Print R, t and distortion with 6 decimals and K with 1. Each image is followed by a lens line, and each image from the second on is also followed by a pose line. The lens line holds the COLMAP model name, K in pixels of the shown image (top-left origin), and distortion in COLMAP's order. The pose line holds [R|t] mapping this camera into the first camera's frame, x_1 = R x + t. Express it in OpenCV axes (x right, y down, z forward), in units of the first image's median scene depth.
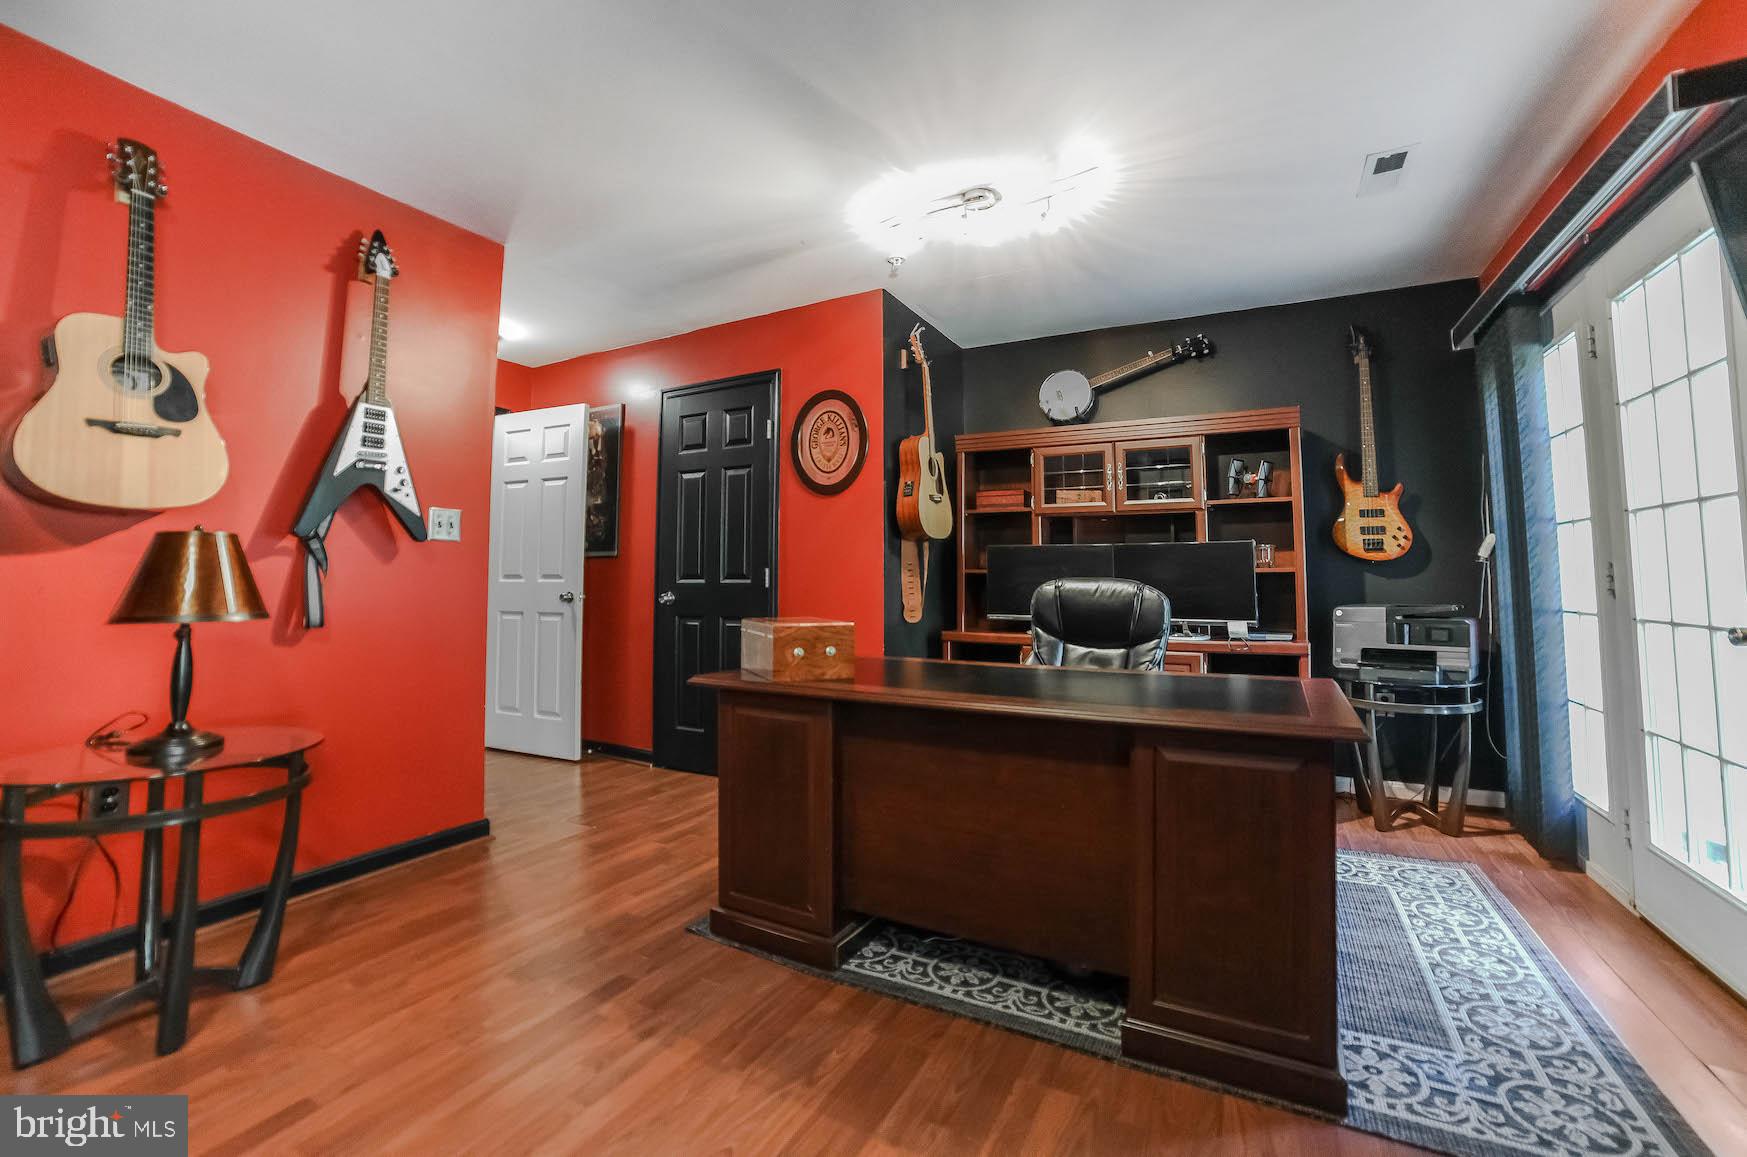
lens RADIAL K [[724.5, 0, 873.6], [0, 724.5, 536.8], [0, 0, 1]] dist [-0.057130, 0.019790]
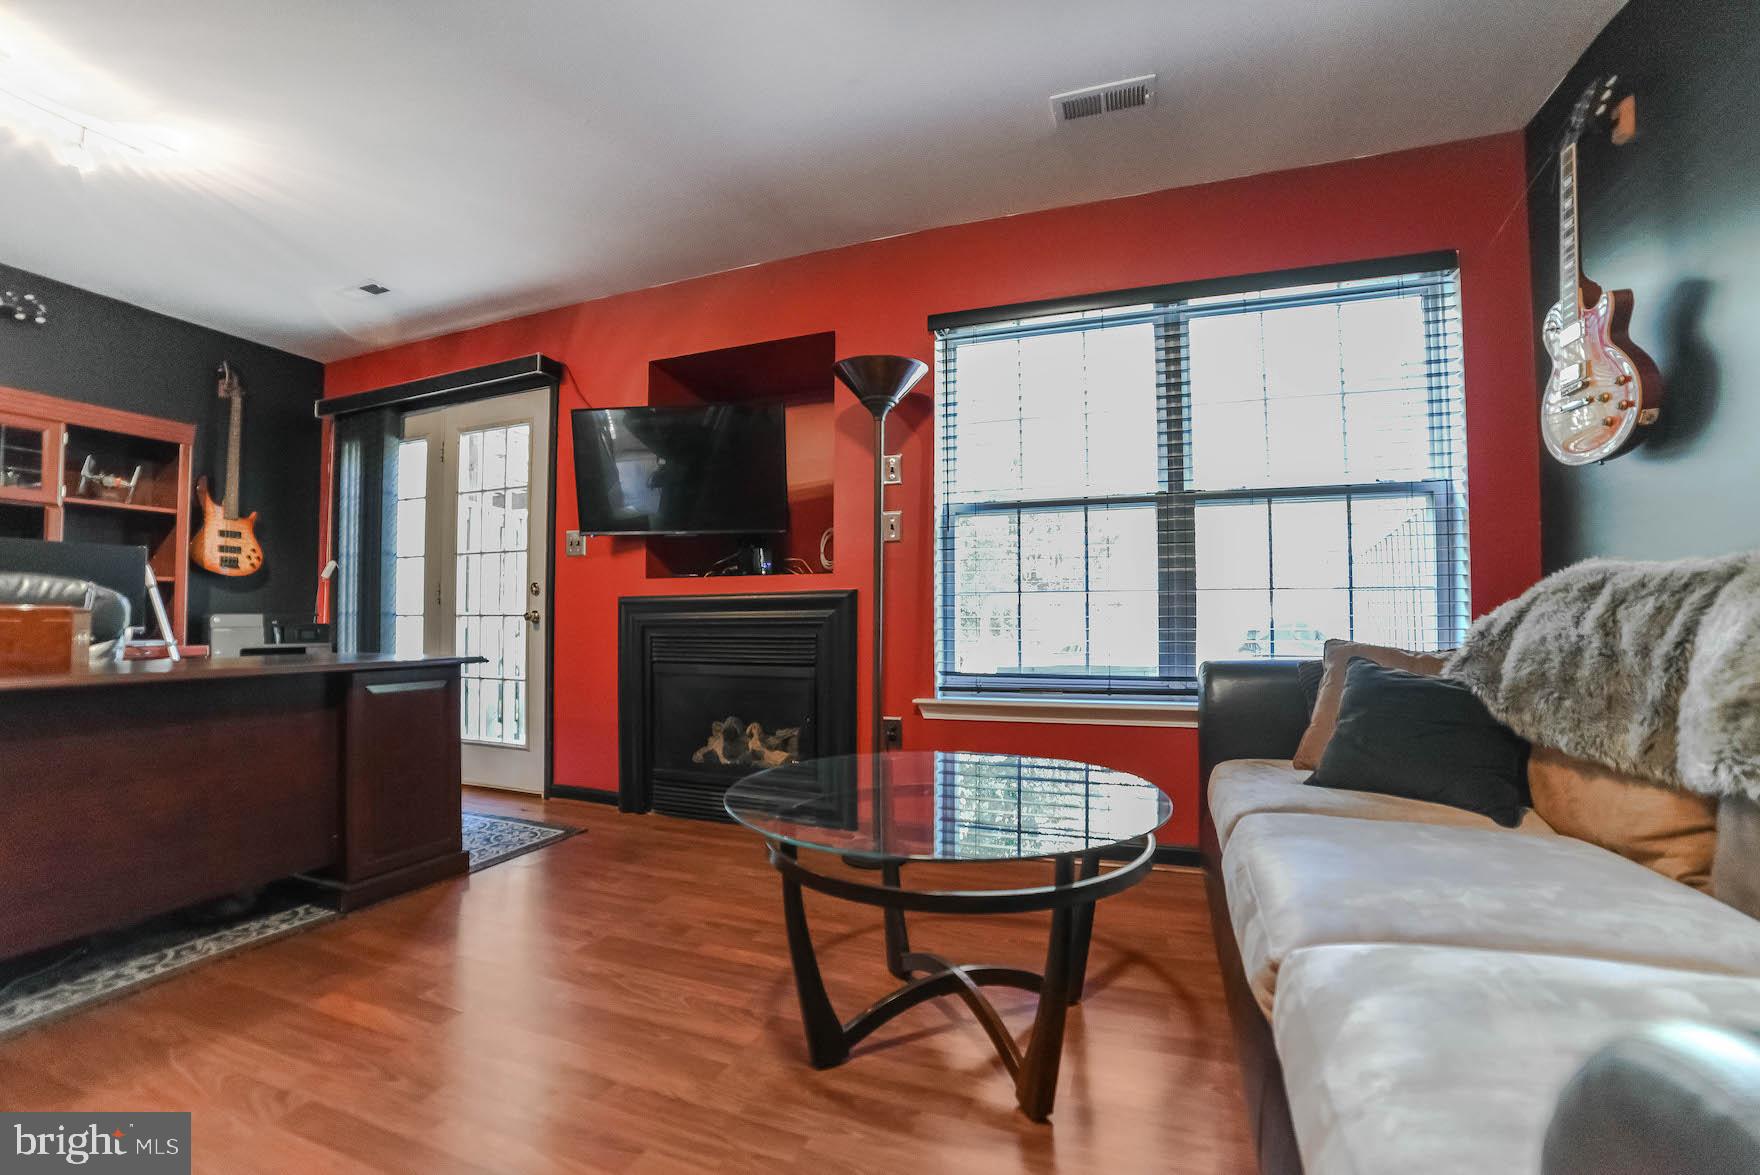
lens RADIAL K [[729.2, 0, 899.3], [0, 729.2, 599.7], [0, 0, 1]] dist [-0.033875, 0.000268]
pose [[-0.124212, 0.034758, 0.991647, -0.595698], [-0.045803, 0.998120, -0.040722, 0.074219], [-0.991198, -0.050479, -0.122386, 0.074590]]
